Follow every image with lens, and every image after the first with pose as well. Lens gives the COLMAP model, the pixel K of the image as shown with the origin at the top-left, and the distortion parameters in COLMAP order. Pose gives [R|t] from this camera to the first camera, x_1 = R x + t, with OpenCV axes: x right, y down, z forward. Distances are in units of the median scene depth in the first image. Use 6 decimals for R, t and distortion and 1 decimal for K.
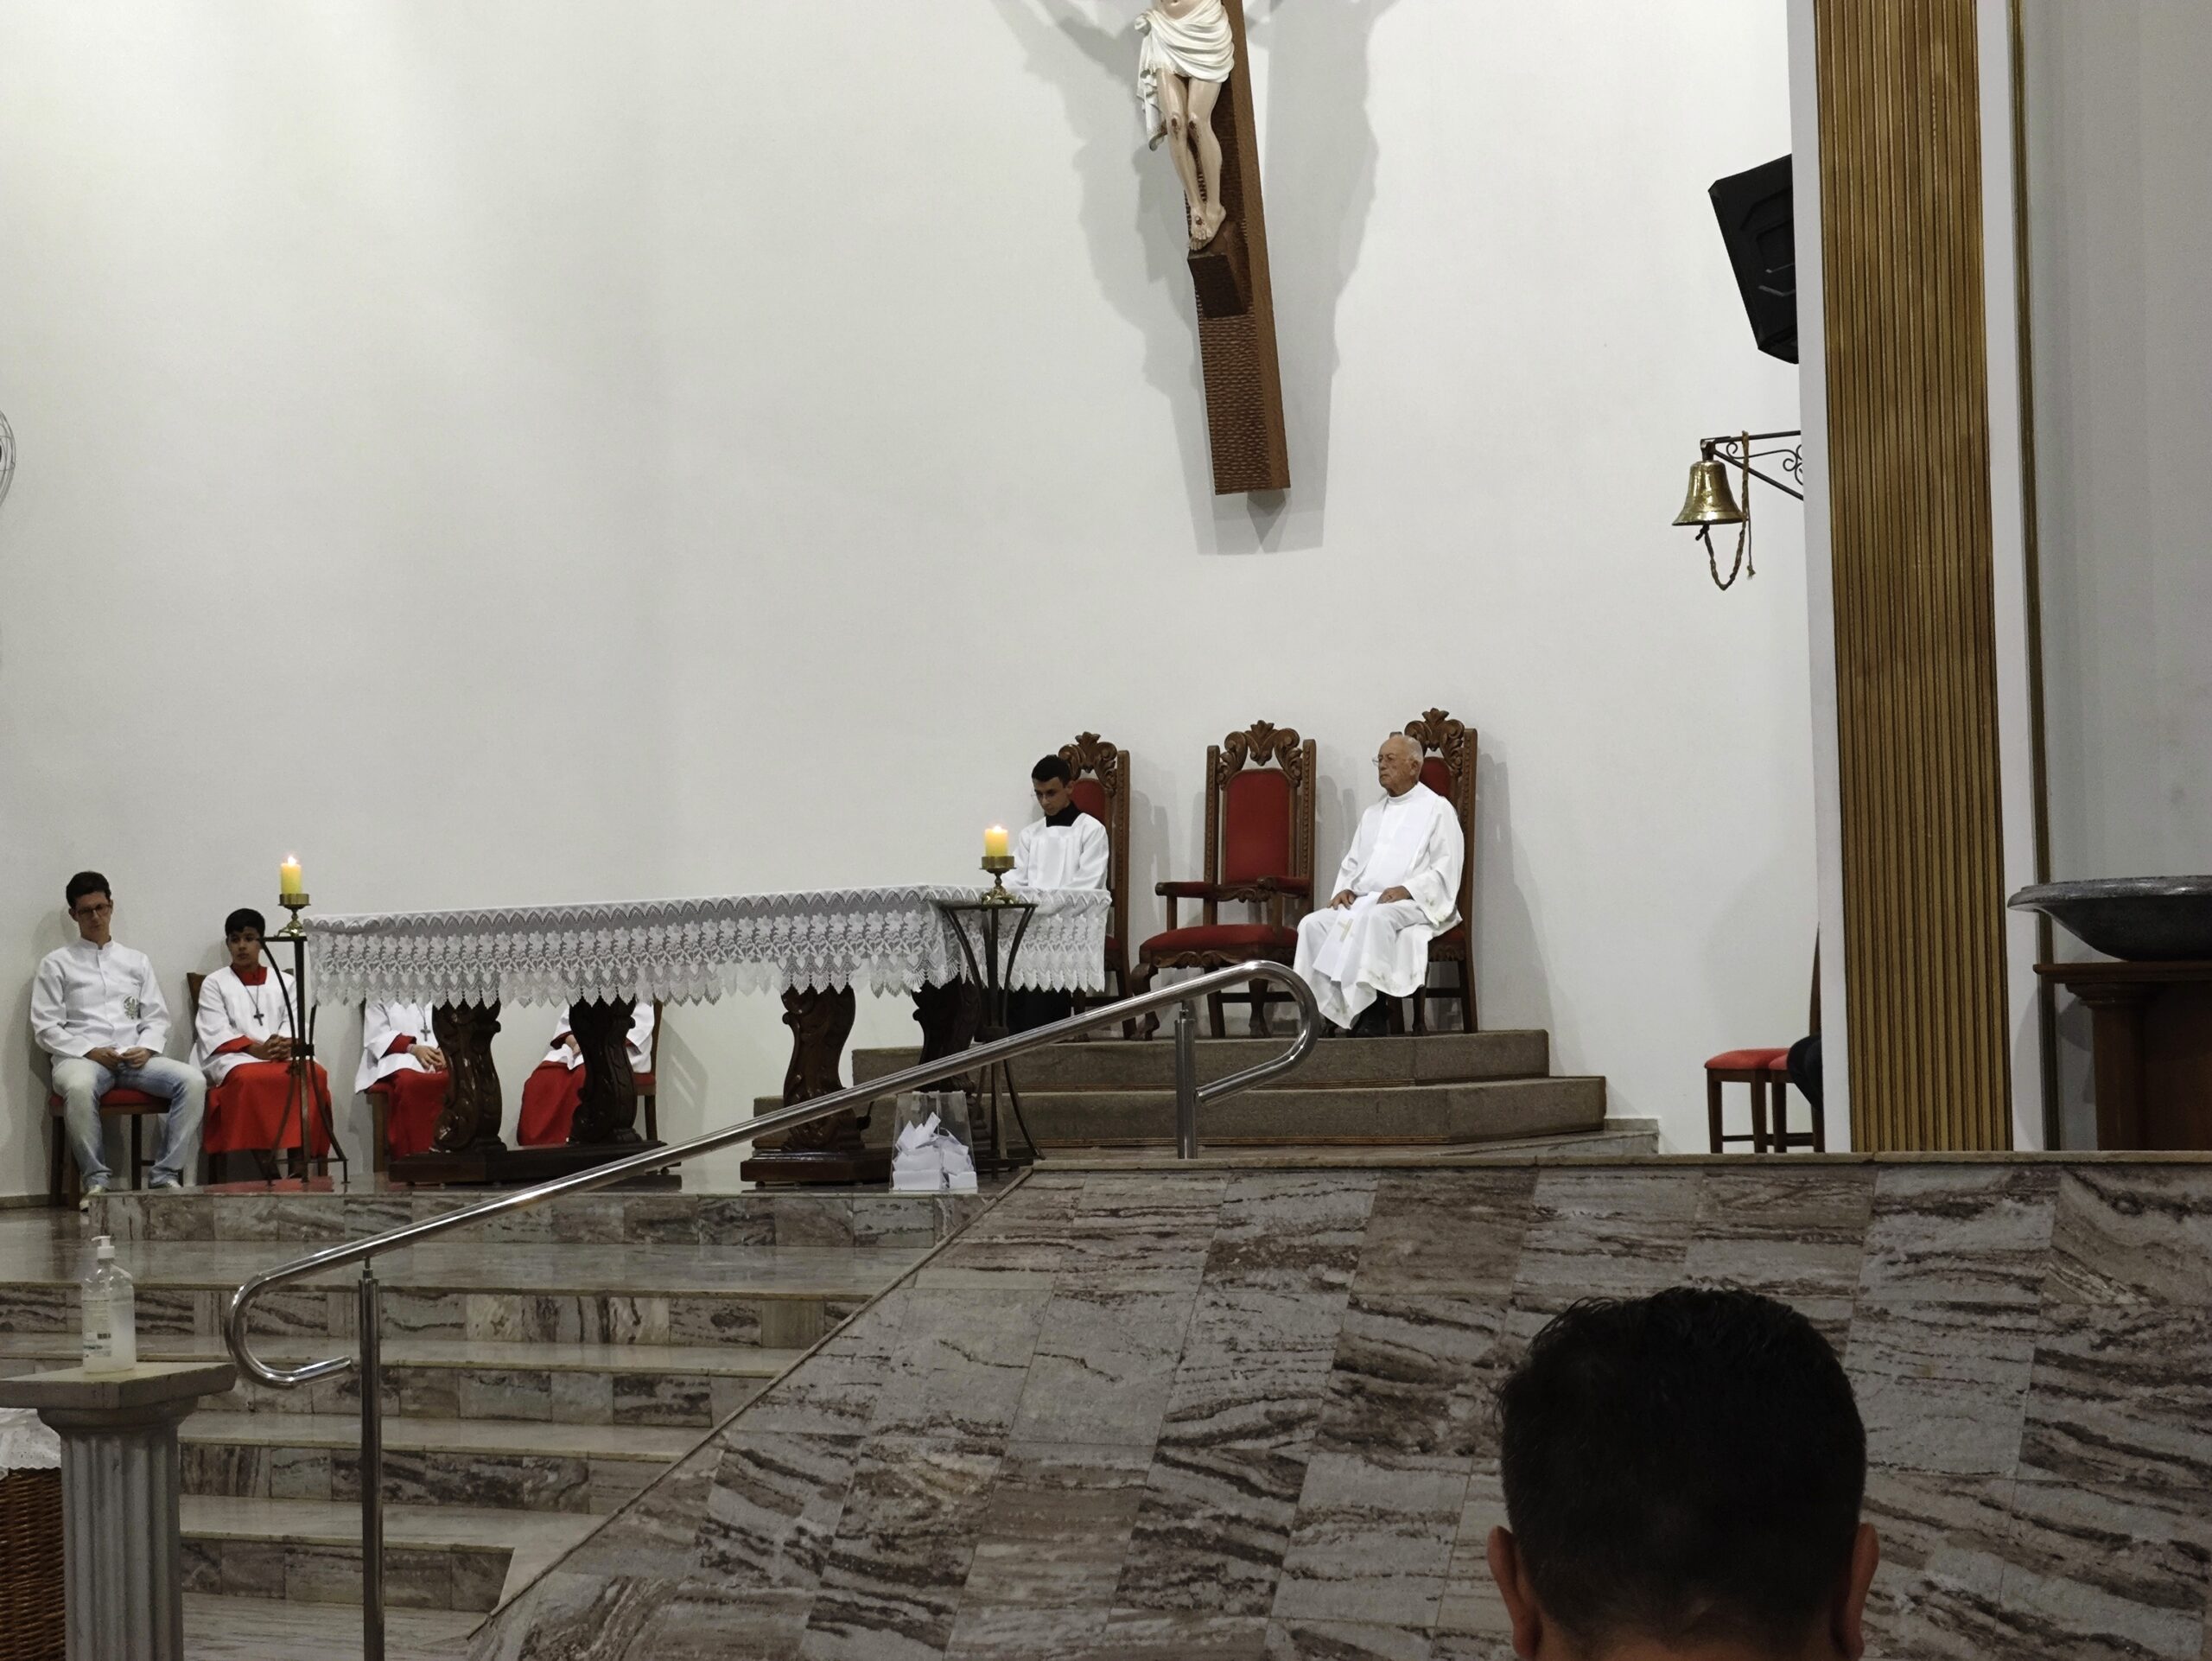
lens RADIAL K [[3900.5, 0, 1083.9], [0, 3900.5, 878.0], [0, 0, 1]] dist [-0.067582, 1.256486]
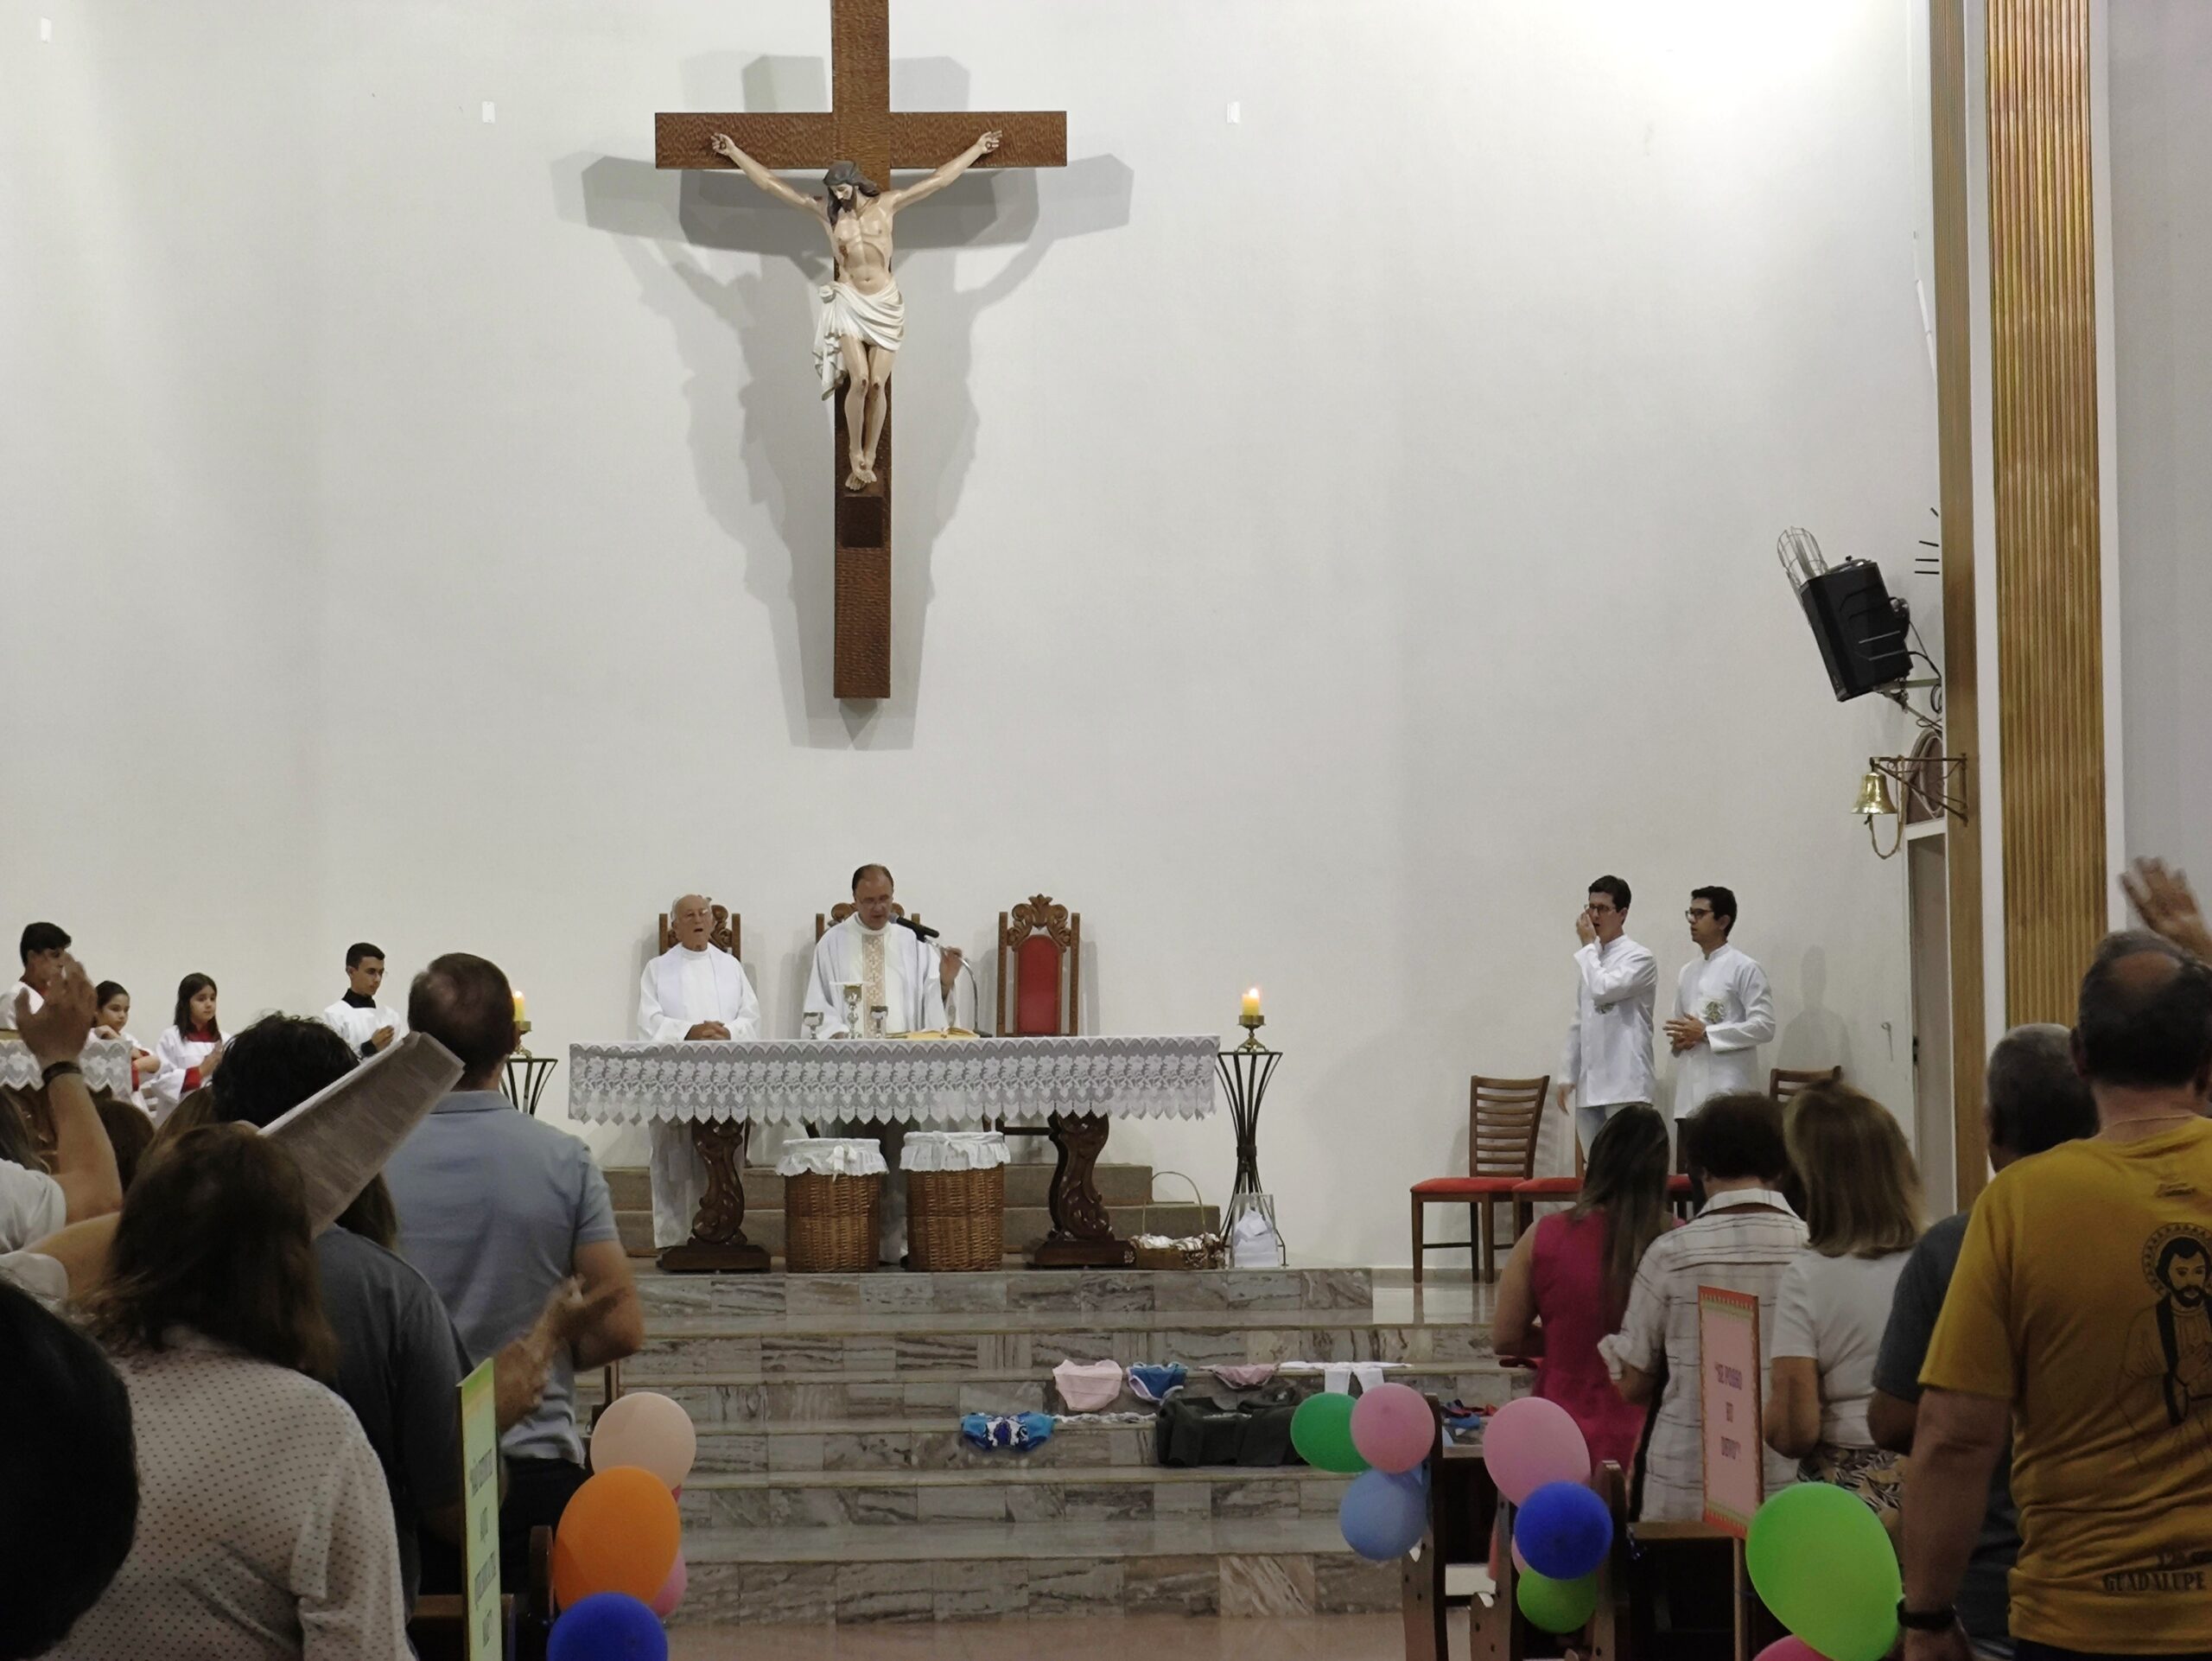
lens RADIAL K [[4787.8, 0, 1106.0], [0, 4787.8, 830.5], [0, 0, 1]] dist [-0.044032, 0.086962]
pose [[0.812001, 0.057804, 0.580786, -1.209533], [-0.032738, 0.998028, -0.053560, 0.024503], [-0.582737, 0.024477, 0.812292, -0.337570]]
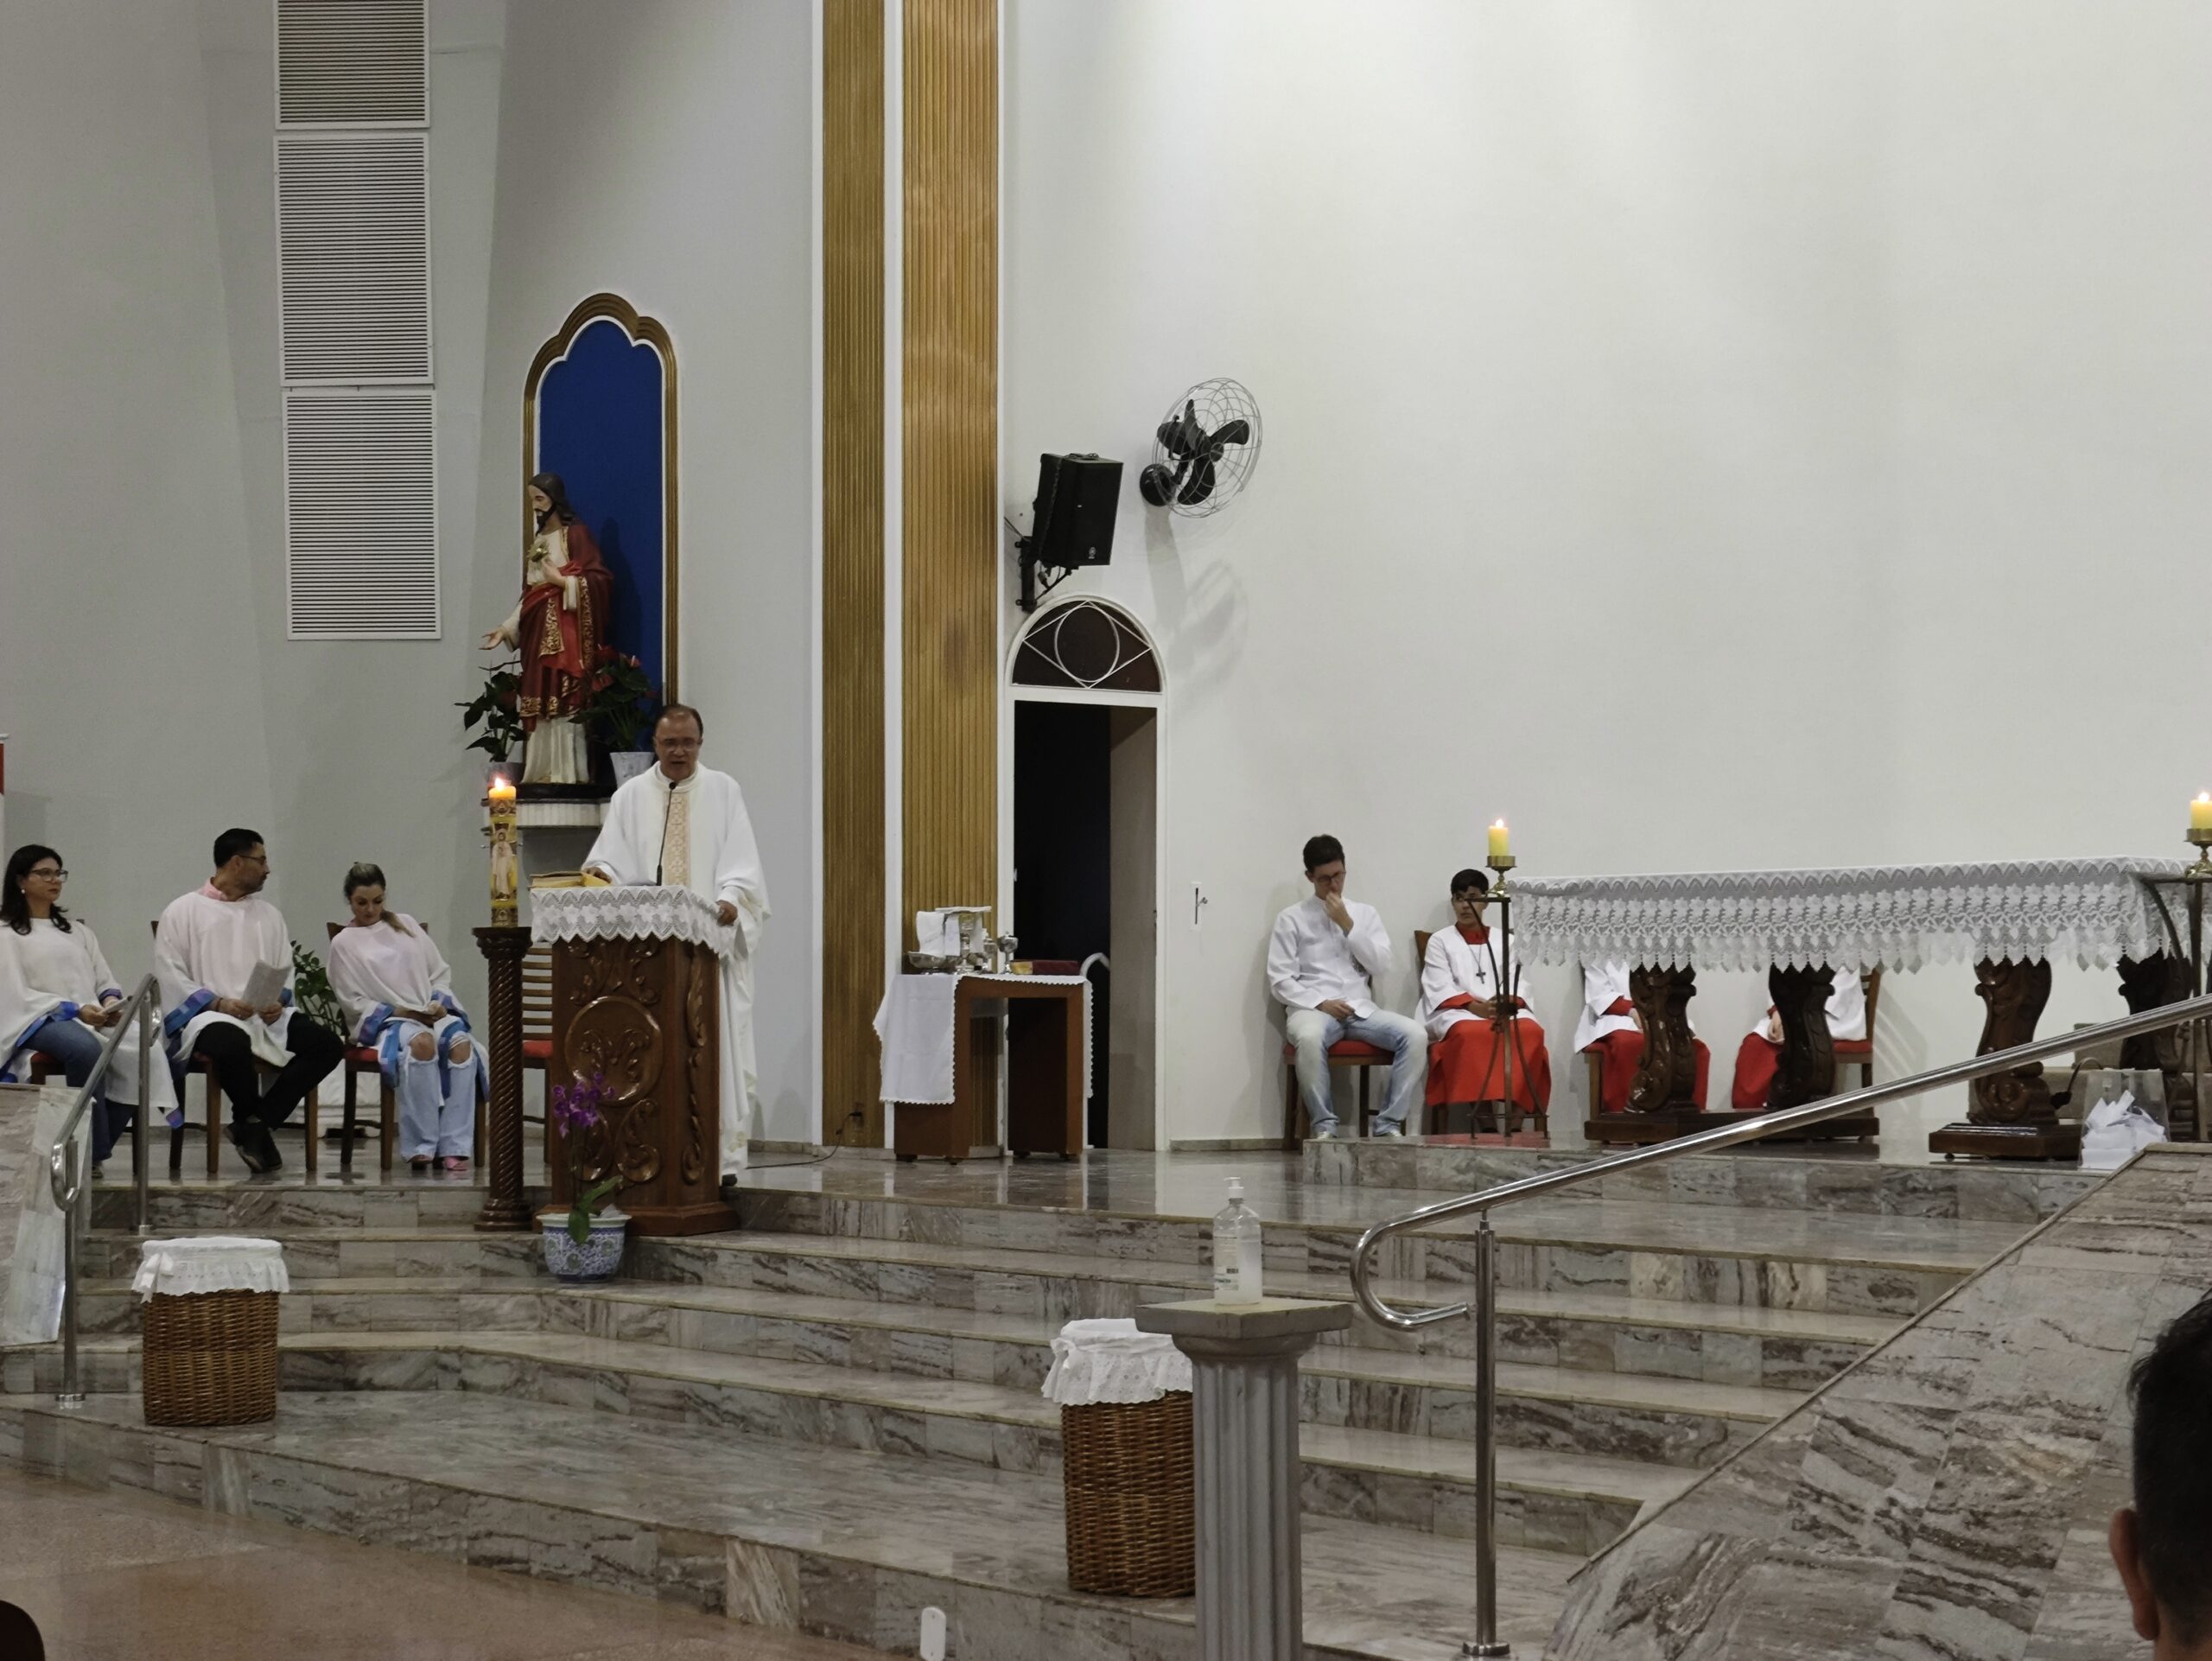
lens RADIAL K [[3900.5, 0, 1083.9], [0, 3900.5, 878.0], [0, 0, 1]] dist [-0.067582, 1.256486]
pose [[0.946072, 0.017318, -0.323493, 0.035268], [-0.014225, 0.999828, 0.011923, -0.001102], [0.323644, -0.006679, 0.946155, -0.010493]]
